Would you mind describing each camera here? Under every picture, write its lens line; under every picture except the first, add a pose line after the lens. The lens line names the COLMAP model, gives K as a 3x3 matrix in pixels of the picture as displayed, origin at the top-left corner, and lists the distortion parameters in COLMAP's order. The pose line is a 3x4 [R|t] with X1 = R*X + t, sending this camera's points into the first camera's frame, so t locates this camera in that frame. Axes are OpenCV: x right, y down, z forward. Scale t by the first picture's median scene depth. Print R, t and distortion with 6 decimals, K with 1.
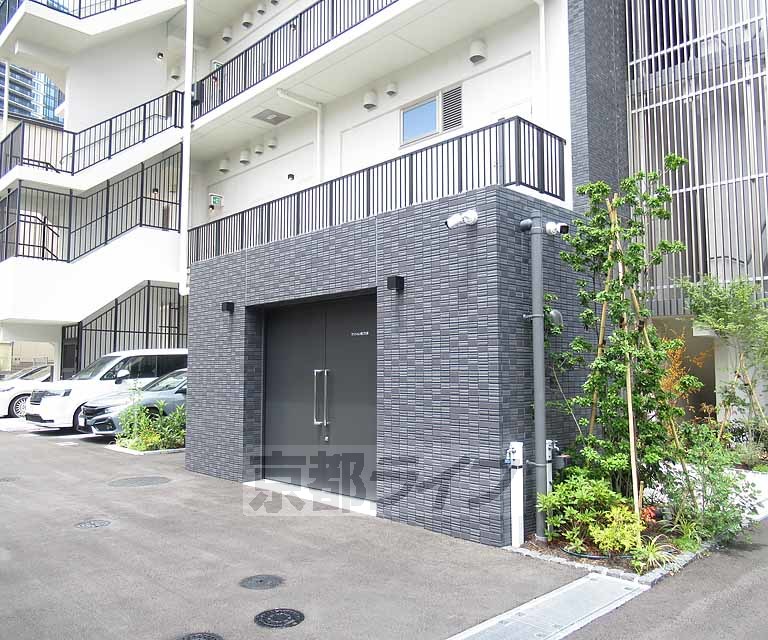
lens RADIAL K [[634.6, 0, 383.7], [0, 634.6, 316.5], [0, 0, 1]] dist [-0.004279, -0.005258]
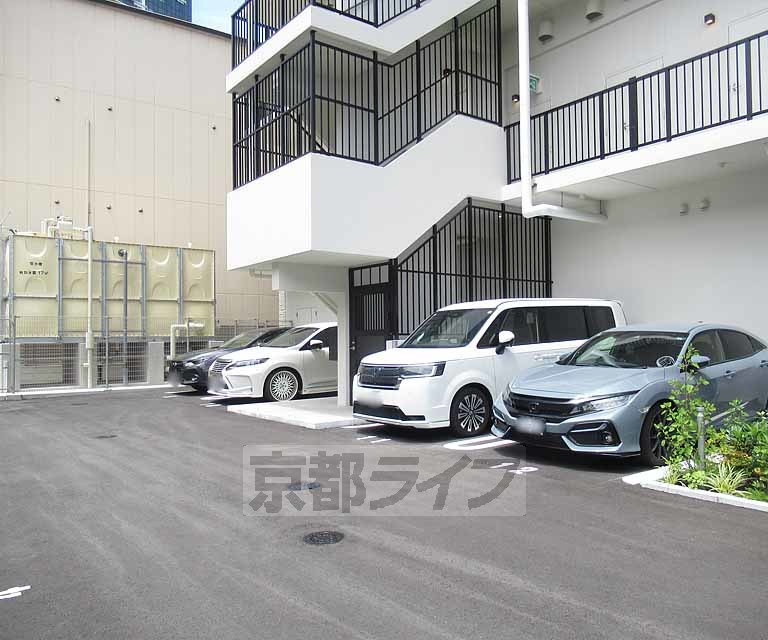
lens RADIAL K [[634.6, 0, 386.4], [0, 634.6, 323.6], [0, 0, 1]] dist [-0.004279, -0.005258]
pose [[0.991639, -0.007112, -0.128844, -0.457571], [0.015132, 0.998000, 0.061370, 0.039696], [0.128150, -0.062807, 0.989764, 0.399737]]
